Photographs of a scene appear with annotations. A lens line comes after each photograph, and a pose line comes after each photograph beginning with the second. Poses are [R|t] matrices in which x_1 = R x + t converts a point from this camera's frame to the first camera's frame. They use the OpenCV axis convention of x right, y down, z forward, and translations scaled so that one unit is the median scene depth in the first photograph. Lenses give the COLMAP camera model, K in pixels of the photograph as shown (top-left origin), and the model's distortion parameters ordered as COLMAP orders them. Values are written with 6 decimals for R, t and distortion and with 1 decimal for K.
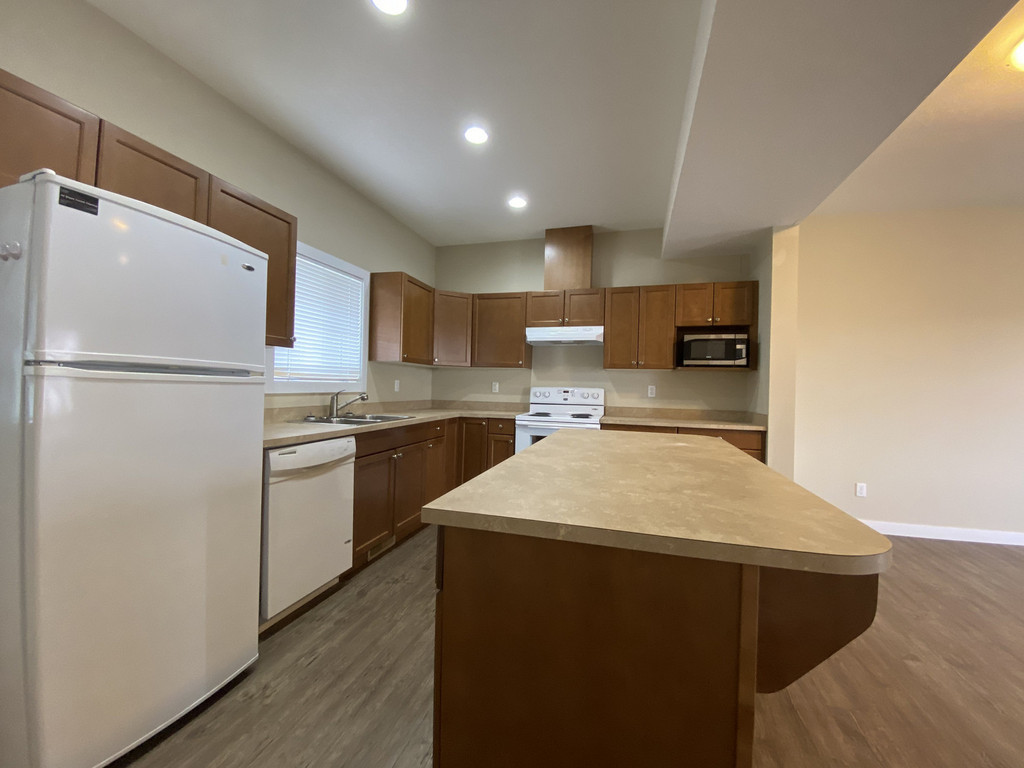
lens RADIAL K [[405.8, 0, 512.9], [0, 405.8, 399.3], [0, 0, 1]] dist [0.030424, -0.021105]
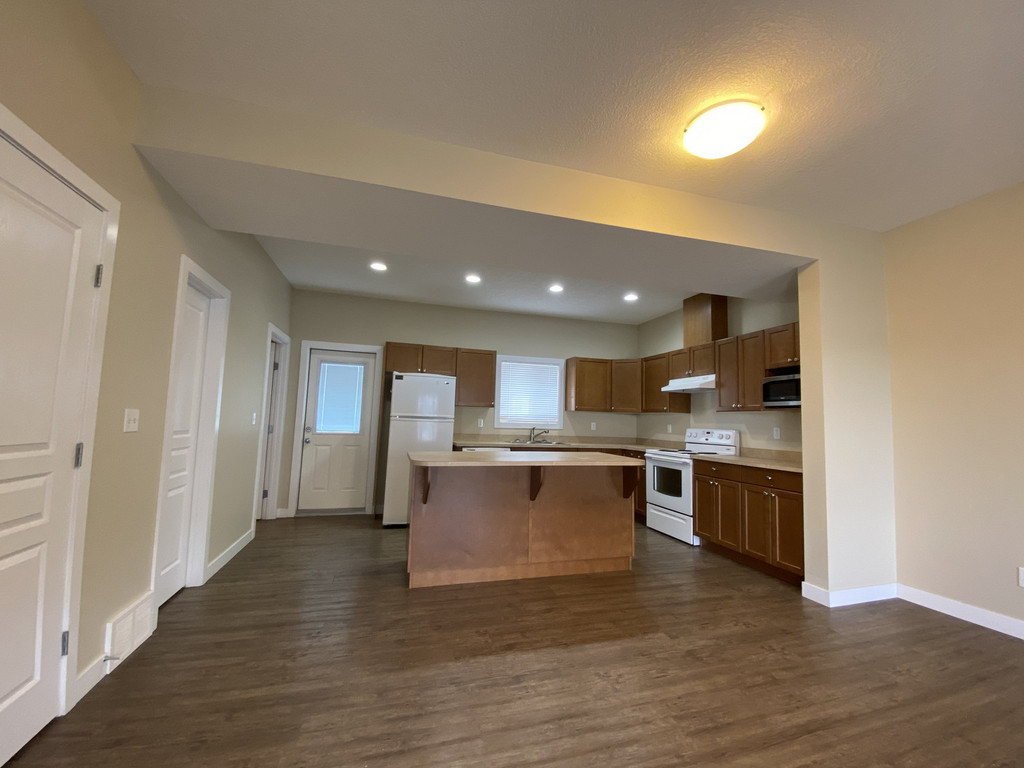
lens RADIAL K [[405.8, 0, 512.9], [0, 405.8, 399.3], [0, 0, 1]] dist [0.030424, -0.021105]
pose [[0.553826, -0.049707, -0.831148, 0.861207], [-0.045221, 0.994948, -0.089635, 0.016926], [0.831404, 0.087228, 0.548780, -0.087798]]
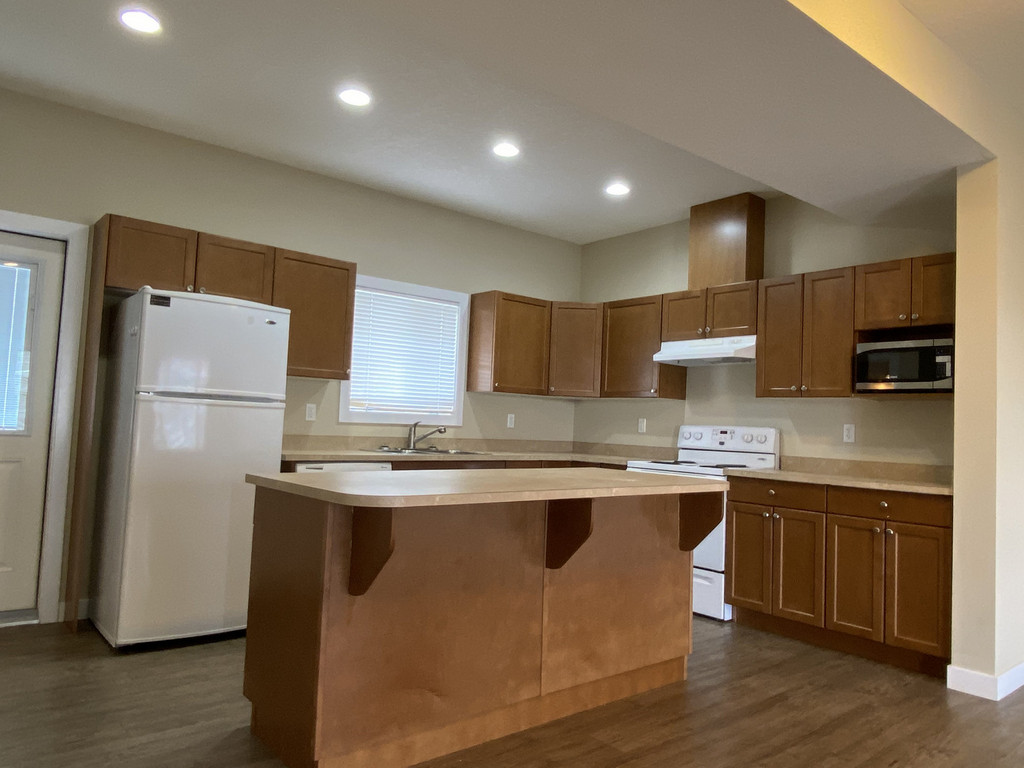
lens RADIAL K [[700.5, 0, 506.0], [0, 700.5, 406.9], [0, 0, 1]] dist [0.030641, -0.005305]
pose [[0.831811, -0.001615, -0.555057, 0.533070], [-0.040738, 0.997121, -0.063951, 0.032110], [0.553562, 0.075807, 0.829350, -0.202150]]
